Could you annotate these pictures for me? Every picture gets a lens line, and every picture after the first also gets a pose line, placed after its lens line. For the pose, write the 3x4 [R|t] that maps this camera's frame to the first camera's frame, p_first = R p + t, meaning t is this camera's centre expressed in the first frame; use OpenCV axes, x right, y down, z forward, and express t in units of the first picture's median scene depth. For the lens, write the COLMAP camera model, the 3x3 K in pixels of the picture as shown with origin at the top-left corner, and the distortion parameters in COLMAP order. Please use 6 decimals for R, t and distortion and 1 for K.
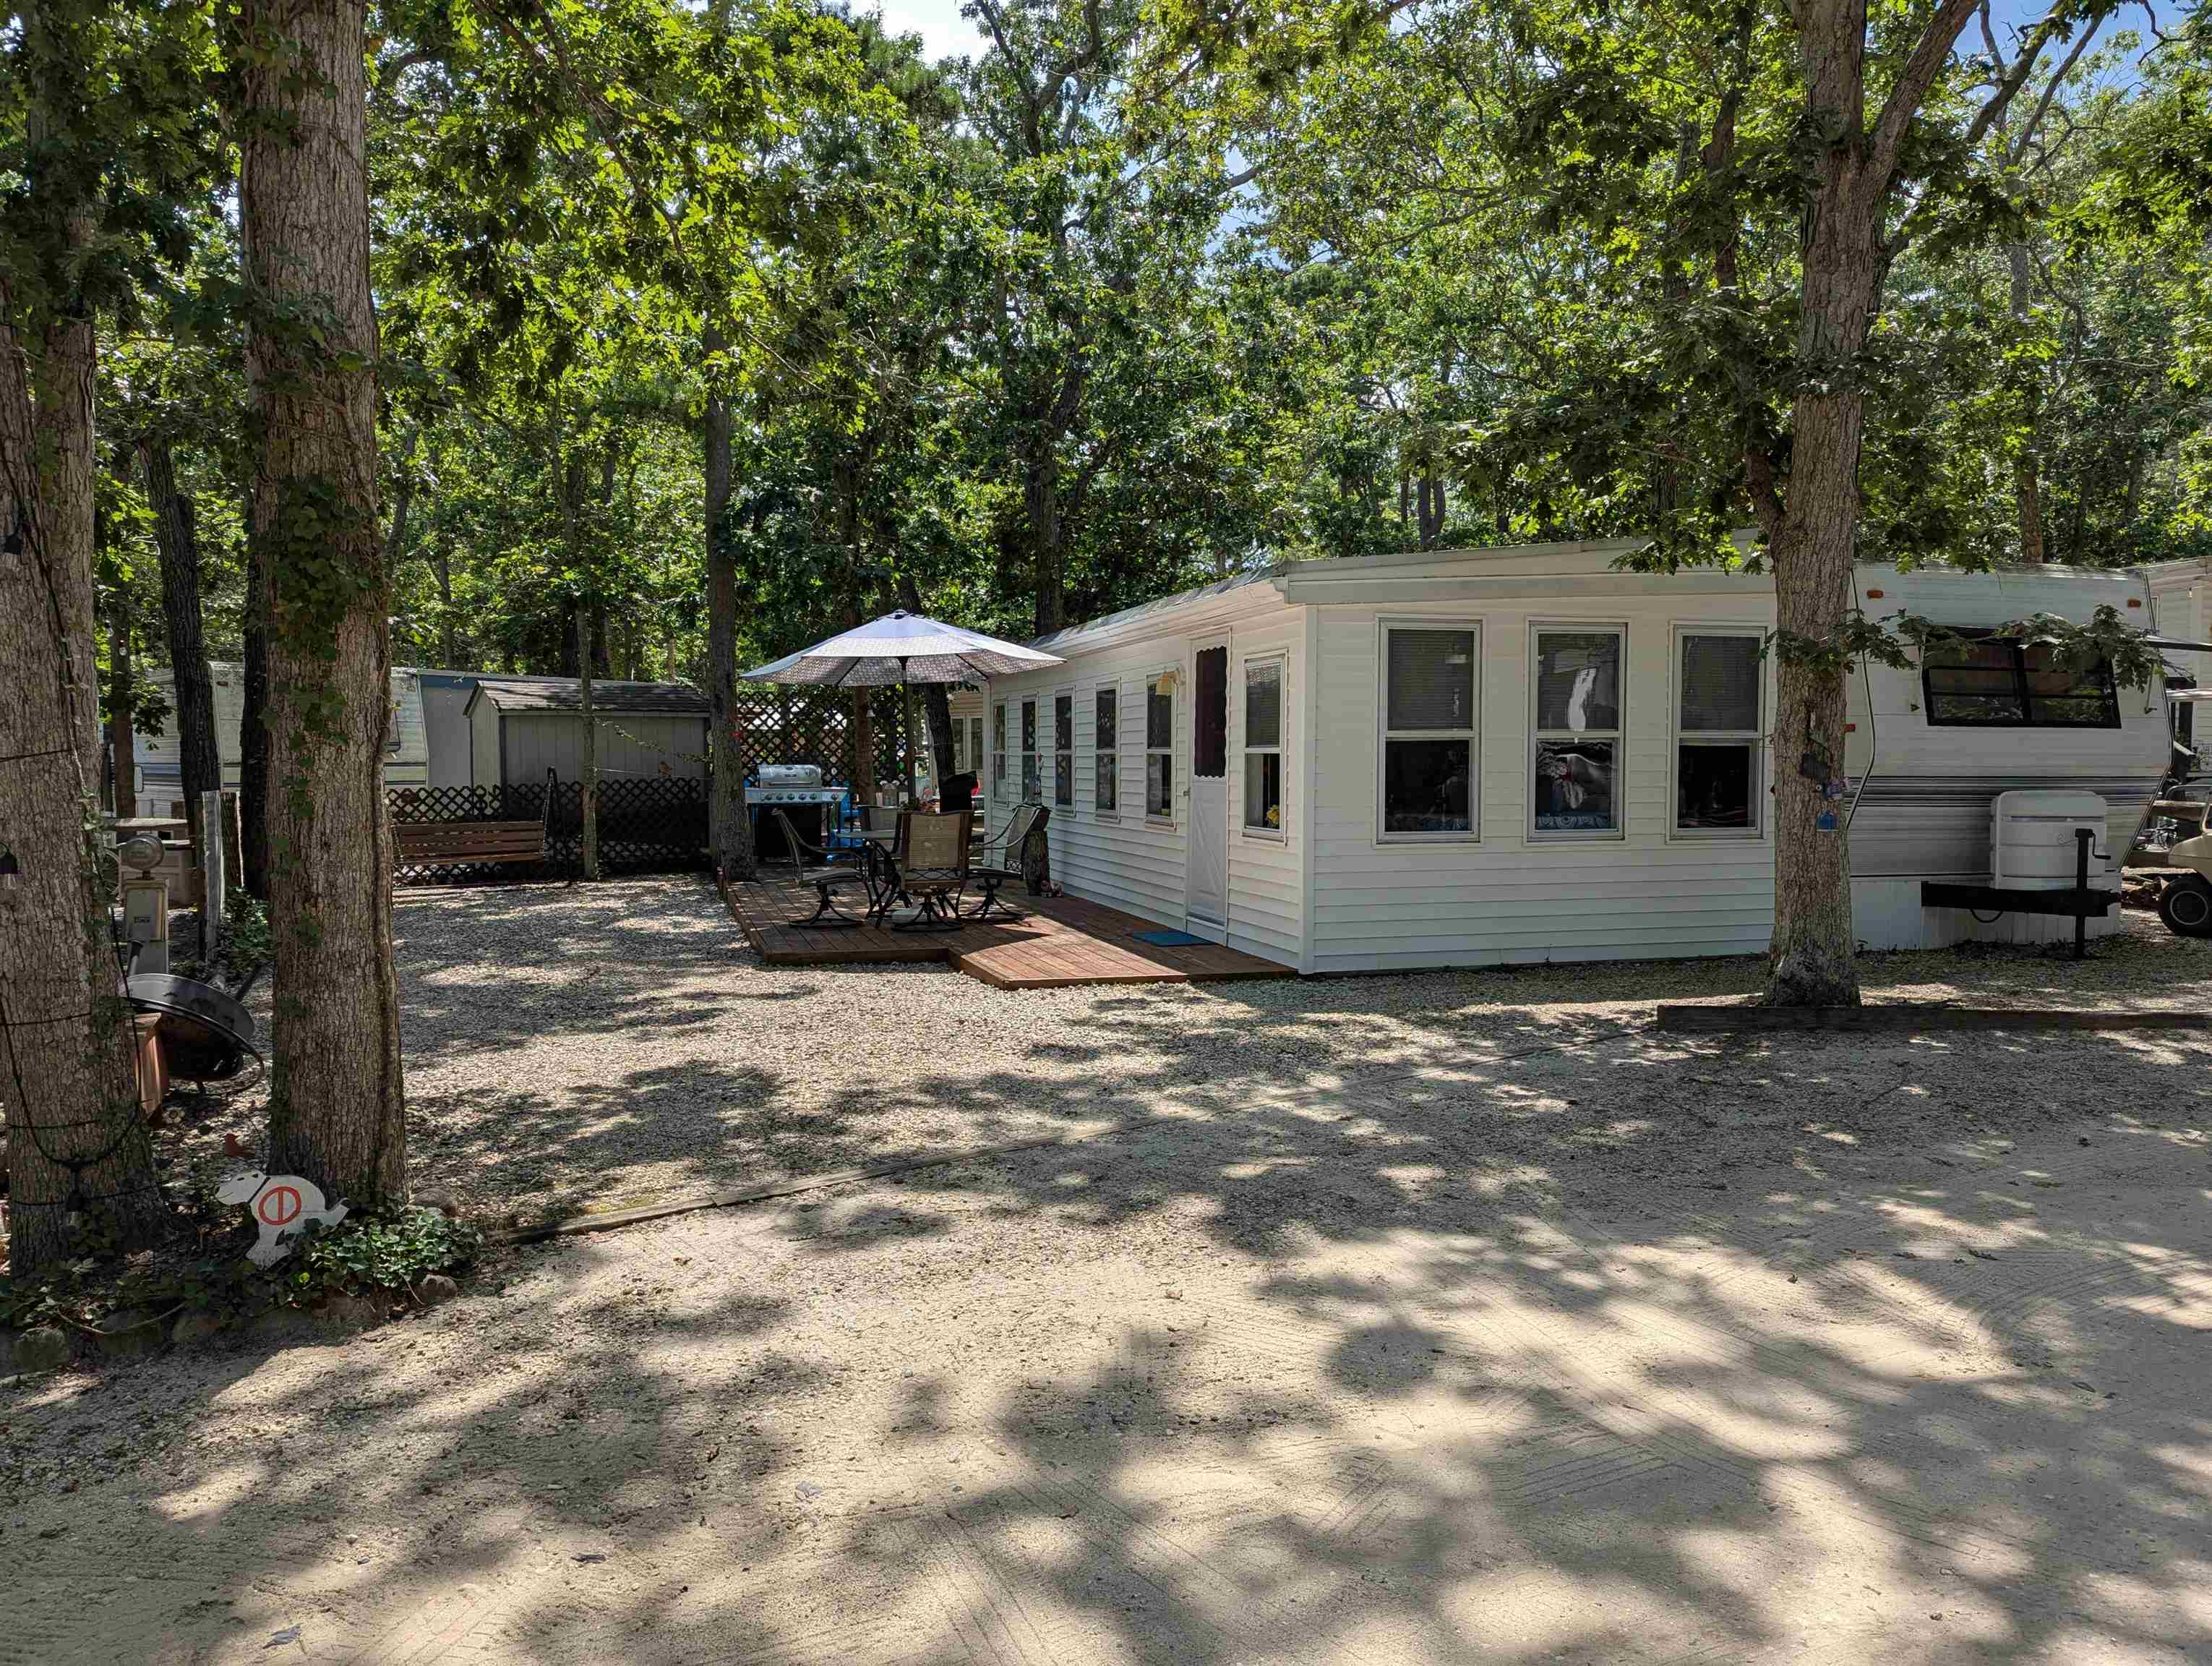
lens RADIAL K [[1557.9, 0, 1097.7], [0, 1557.9, 829.7], [0, 0, 1]] dist [0.060915, -0.071852]
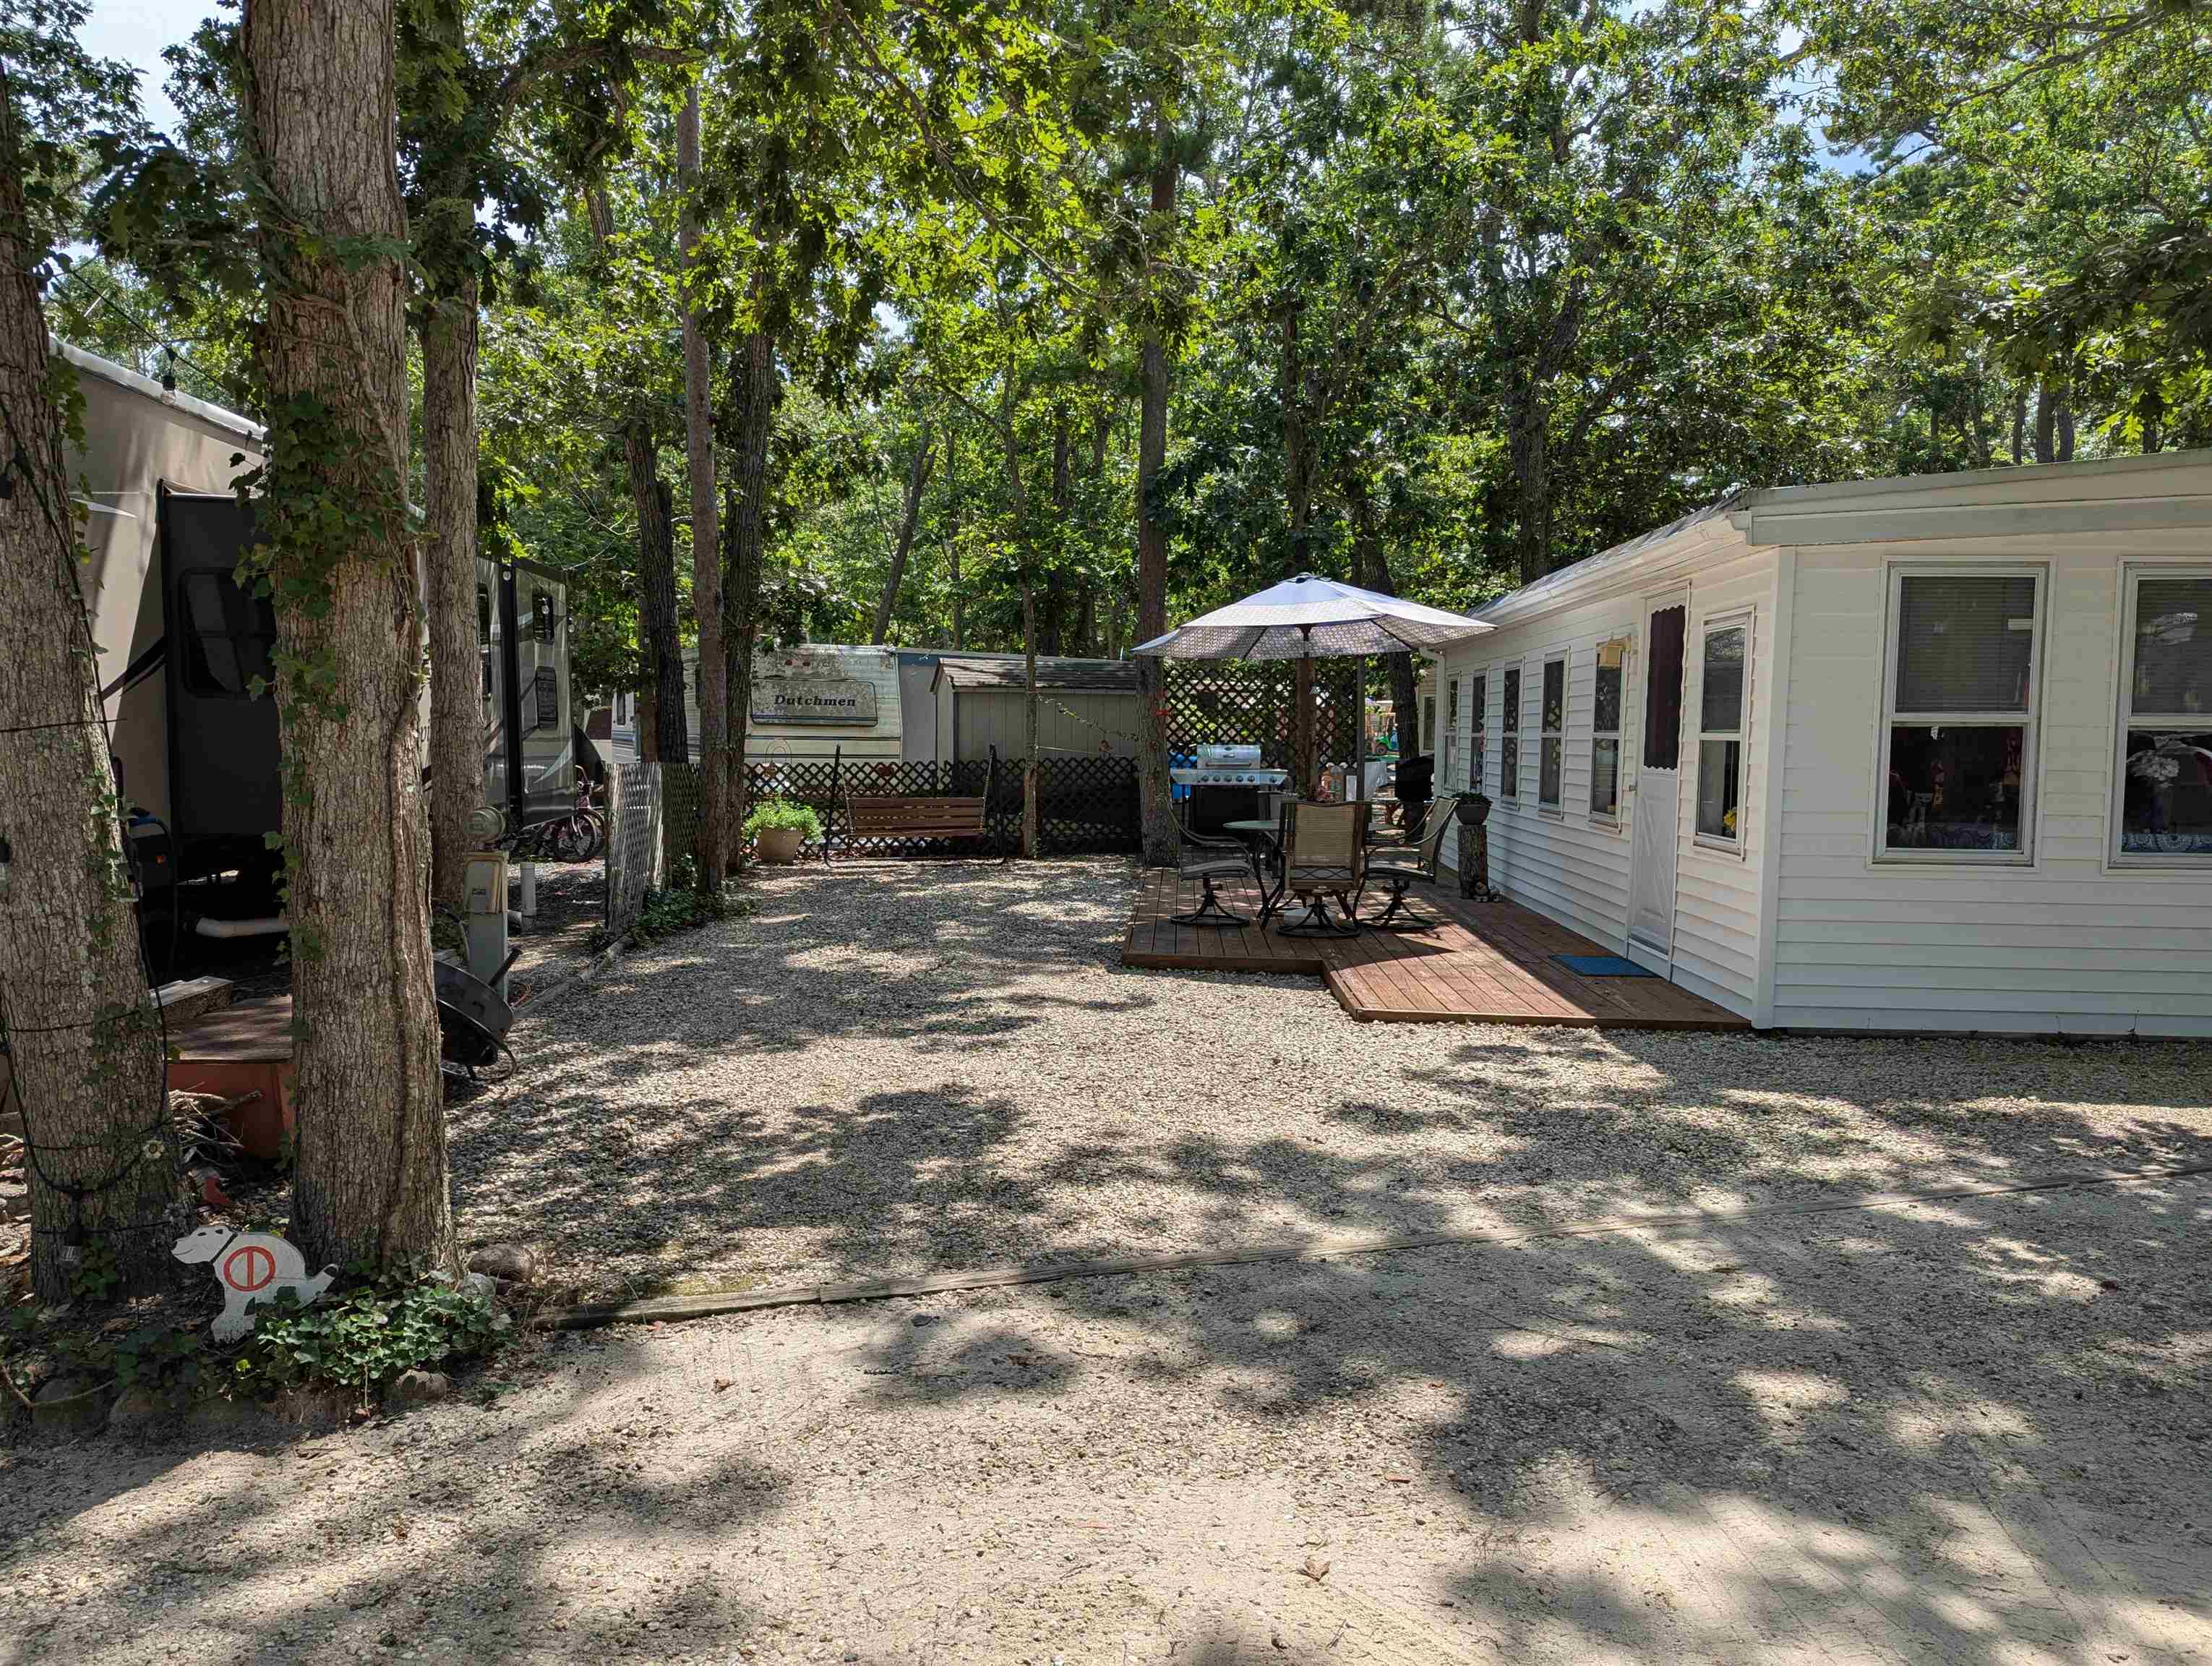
lens RADIAL K [[1555.6, 0, 1082.8], [0, 1555.6, 839.7], [0, 0, 1]] dist [0.074365, -0.080836]
pose [[0.941415, 0.035725, -0.335354, 0.069762], [-0.028873, 0.999260, 0.025399, -0.009726], [0.336013, -0.014228, 0.941750, 0.144182]]
